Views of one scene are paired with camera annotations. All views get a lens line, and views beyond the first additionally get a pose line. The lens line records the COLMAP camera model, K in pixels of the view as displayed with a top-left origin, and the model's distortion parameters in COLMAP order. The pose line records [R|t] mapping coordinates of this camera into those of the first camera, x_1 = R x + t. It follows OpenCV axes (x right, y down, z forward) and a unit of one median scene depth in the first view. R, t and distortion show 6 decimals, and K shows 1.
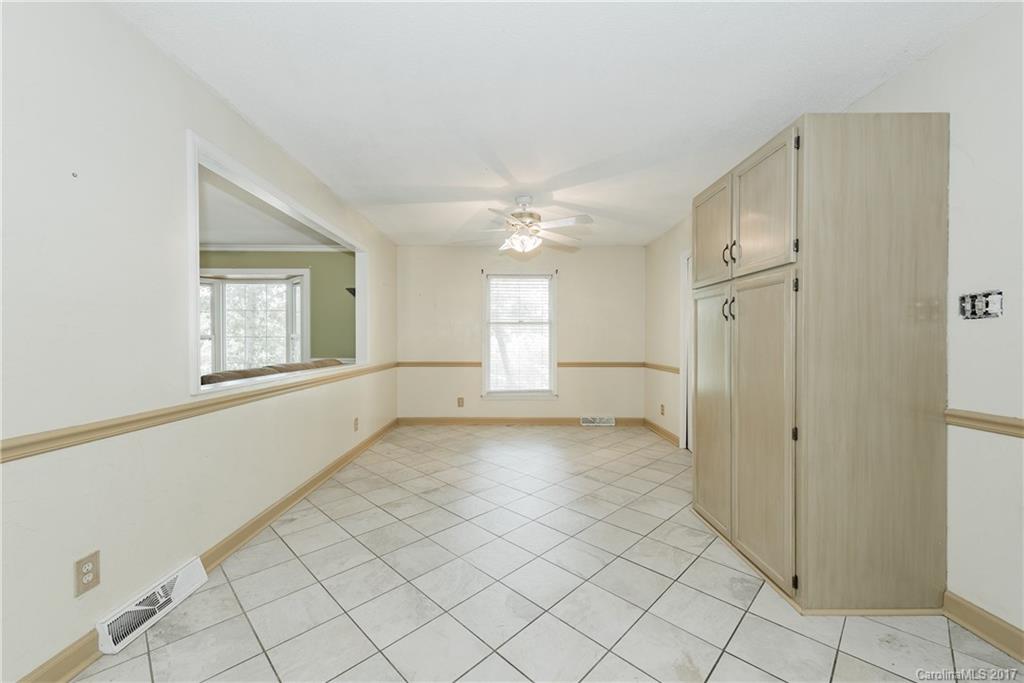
lens RADIAL K [[405.4, 0, 511.0], [0, 405.4, 343.9], [0, 0, 1]] dist [0.002382, -0.000213]
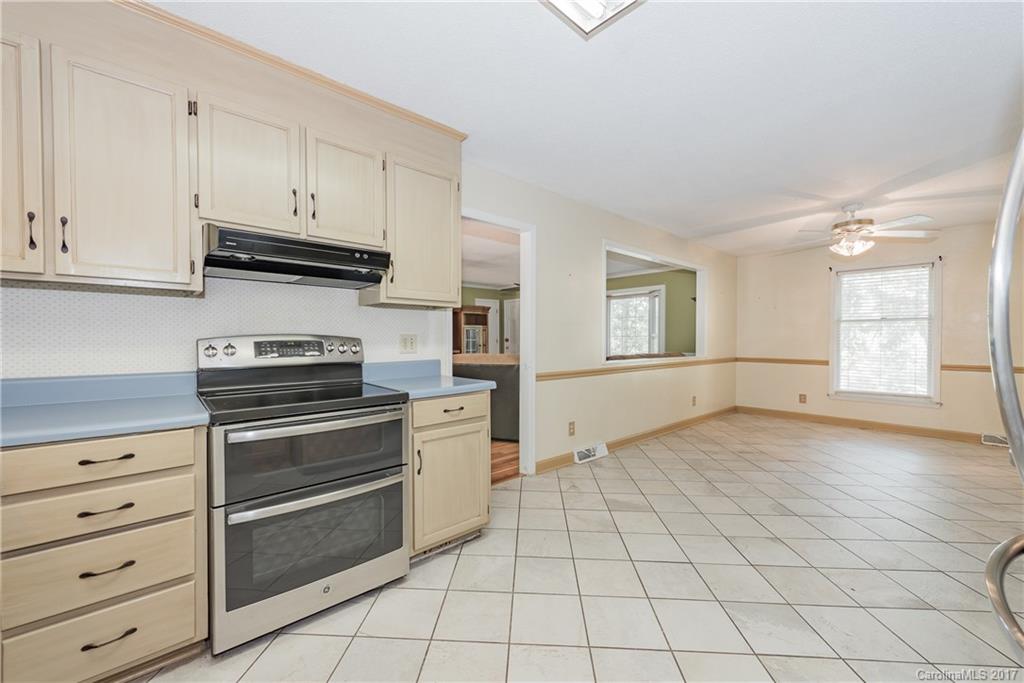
lens RADIAL K [[405.4, 0, 511.0], [0, 405.4, 343.9], [0, 0, 1]] dist [0.002382, -0.000213]
pose [[0.666667, 0.010641, -0.745280, 0.196990], [-0.007899, 0.999943, 0.007212, 0.003981], [0.745314, 0.001079, 0.666713, -0.323291]]
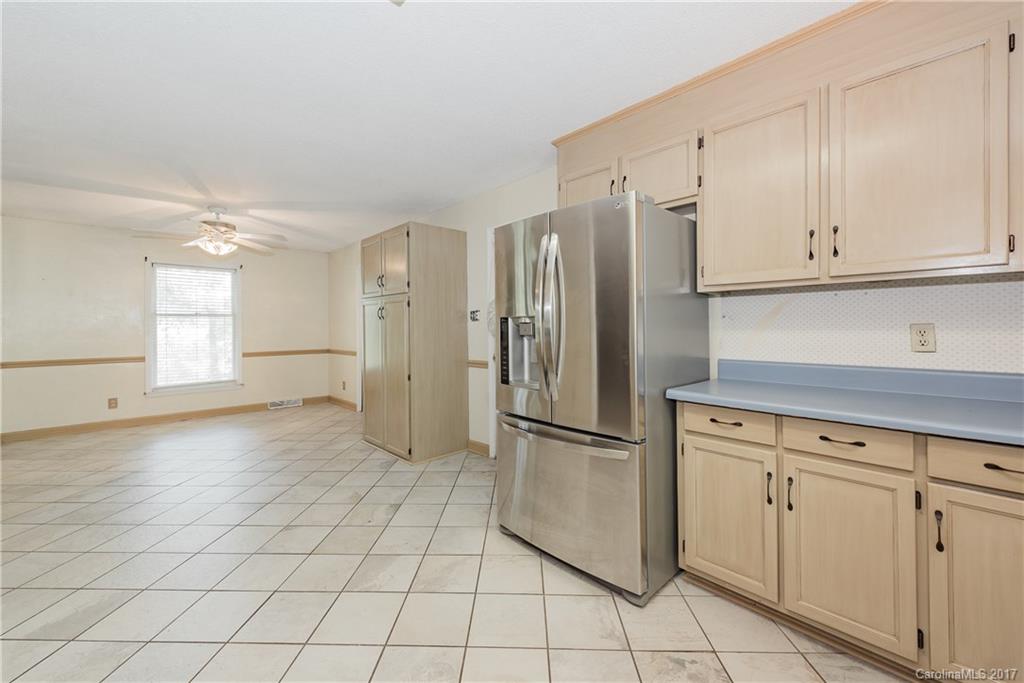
lens RADIAL K [[402.8, 0, 507.5], [0, 402.8, 325.7], [0, 0, 1]] dist [0.010482, -0.000125]
pose [[0.738520, -0.003881, 0.674220, -0.114041], [0.016260, 0.999795, -0.012056, -0.001310], [-0.674035, 0.019866, 0.738432, -0.322555]]
